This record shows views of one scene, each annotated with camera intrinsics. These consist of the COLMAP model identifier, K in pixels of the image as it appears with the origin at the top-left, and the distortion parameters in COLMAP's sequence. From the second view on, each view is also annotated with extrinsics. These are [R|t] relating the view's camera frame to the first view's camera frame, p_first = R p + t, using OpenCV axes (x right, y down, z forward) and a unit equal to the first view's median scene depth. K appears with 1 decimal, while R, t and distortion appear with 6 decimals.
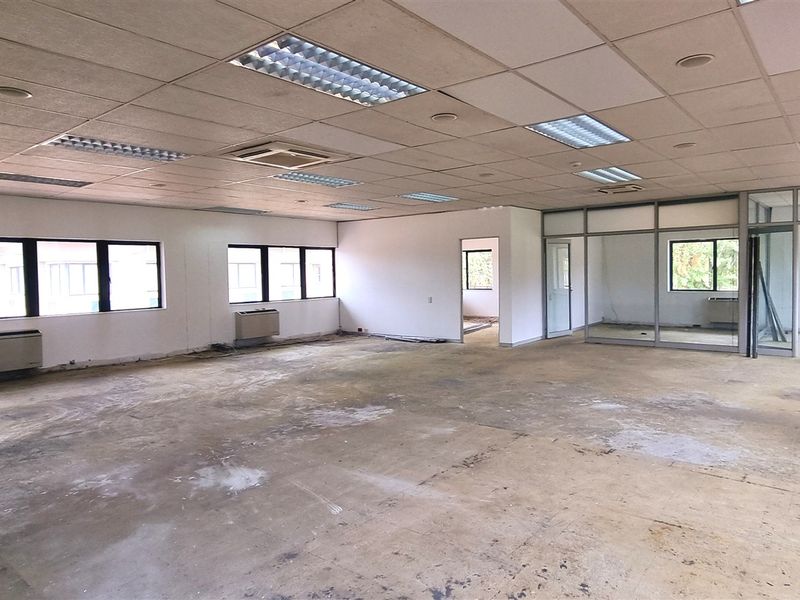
lens RADIAL K [[554.0, 0, 423.3], [0, 554.0, 296.1], [0, 0, 1]] dist [-0.005572, -0.001174]
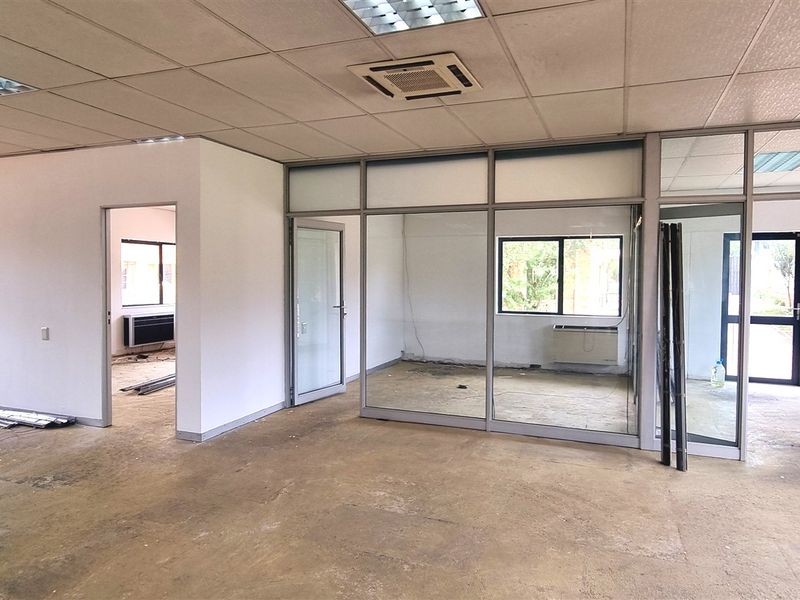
lens RADIAL K [[540.4, 0, 413.7], [0, 540.4, 294.6], [0, 0, 1]] dist [0.005475, 0.001251]
pose [[0.954189, 0.015360, 0.298808, 0.221793], [-0.012360, 0.999852, -0.011925, -0.032258], [-0.298948, 0.007685, 0.954239, 0.590231]]
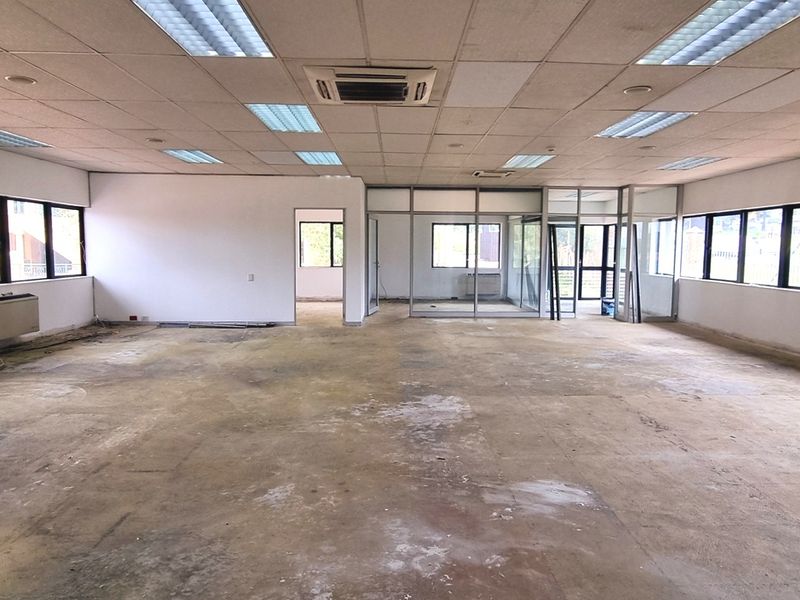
lens RADIAL K [[563.1, 0, 411.2], [0, 563.1, 293.8], [0, 0, 1]] dist [0.000245, 0.003903]
pose [[0.762372, -0.027727, 0.646545, -0.460435], [0.006513, 0.999360, 0.035177, 0.003792], [-0.647106, -0.022607, 0.762065, 0.233755]]
